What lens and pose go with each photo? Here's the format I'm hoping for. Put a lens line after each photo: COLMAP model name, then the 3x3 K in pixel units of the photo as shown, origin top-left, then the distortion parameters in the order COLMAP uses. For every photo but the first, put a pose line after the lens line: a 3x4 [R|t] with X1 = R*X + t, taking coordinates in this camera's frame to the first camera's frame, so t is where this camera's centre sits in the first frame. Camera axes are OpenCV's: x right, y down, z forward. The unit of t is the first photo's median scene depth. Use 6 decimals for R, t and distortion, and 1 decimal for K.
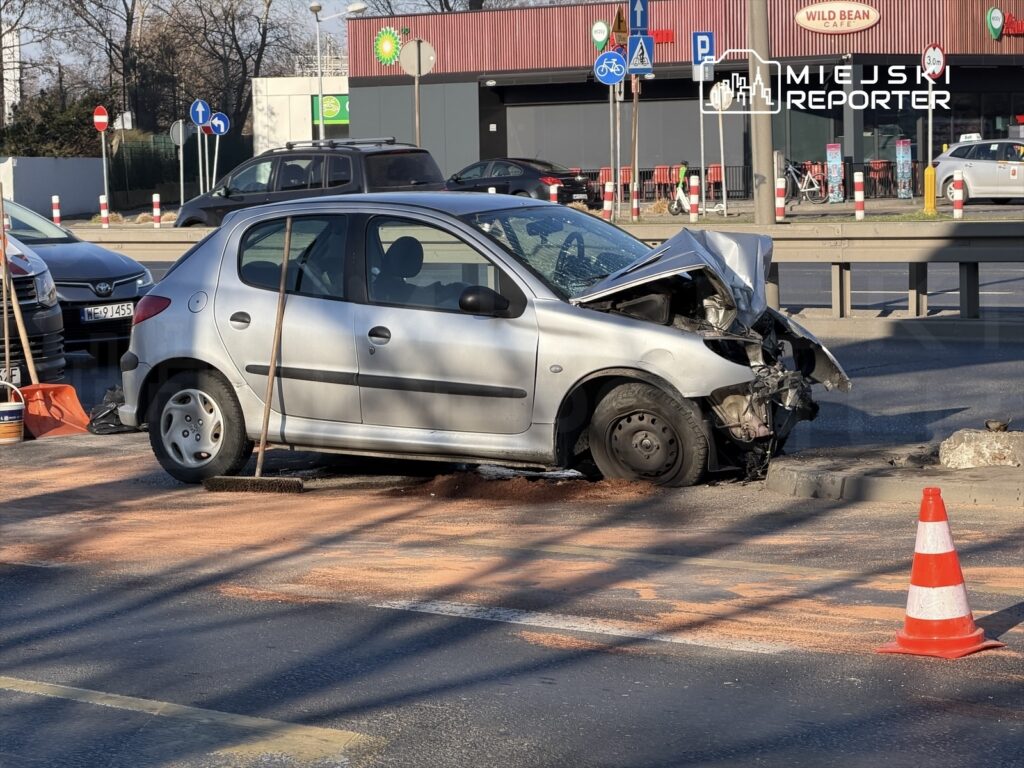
lens RADIAL K [[3460.8, 0, 512.0], [0, 3460.8, 384.0], [0, 0, 1]] dist [0.154610, 0.091666]
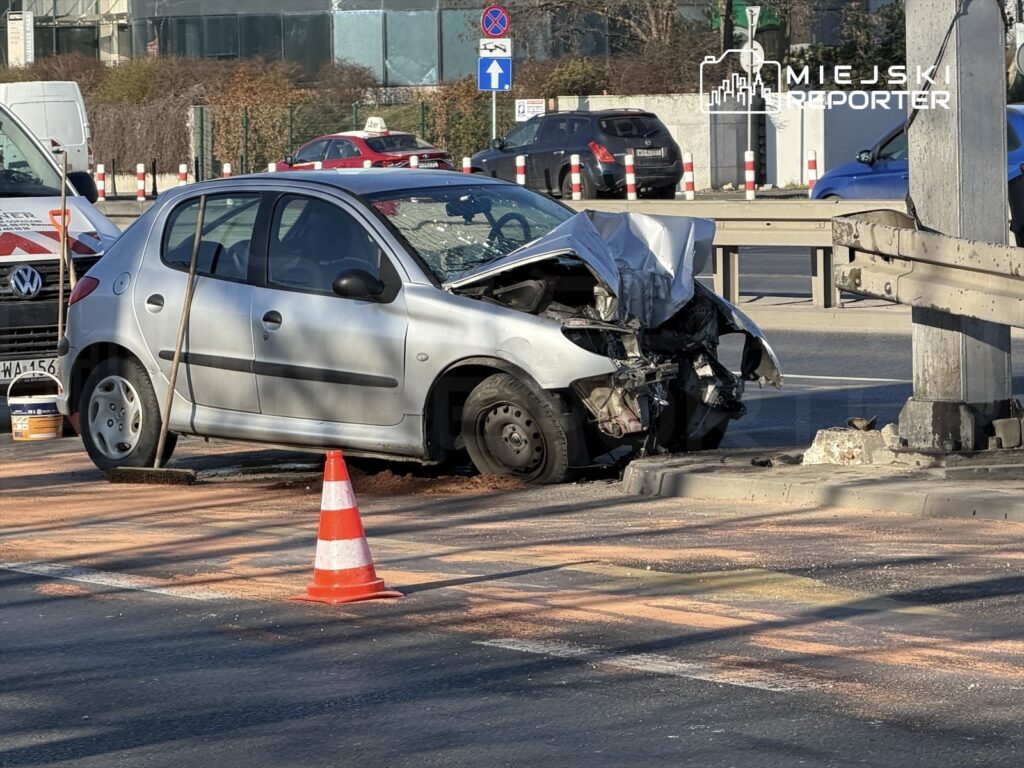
lens RADIAL K [[5462.6, 0, 512.0], [0, 5462.6, 384.0], [0, 0, 1]] dist [-0.004752, 7.456892]
pose [[0.971200, 0.015891, -0.237736, 0.382043], [-0.018236, 0.999804, -0.007671, 0.013662], [0.237567, 0.011786, 0.971300, -0.437230]]
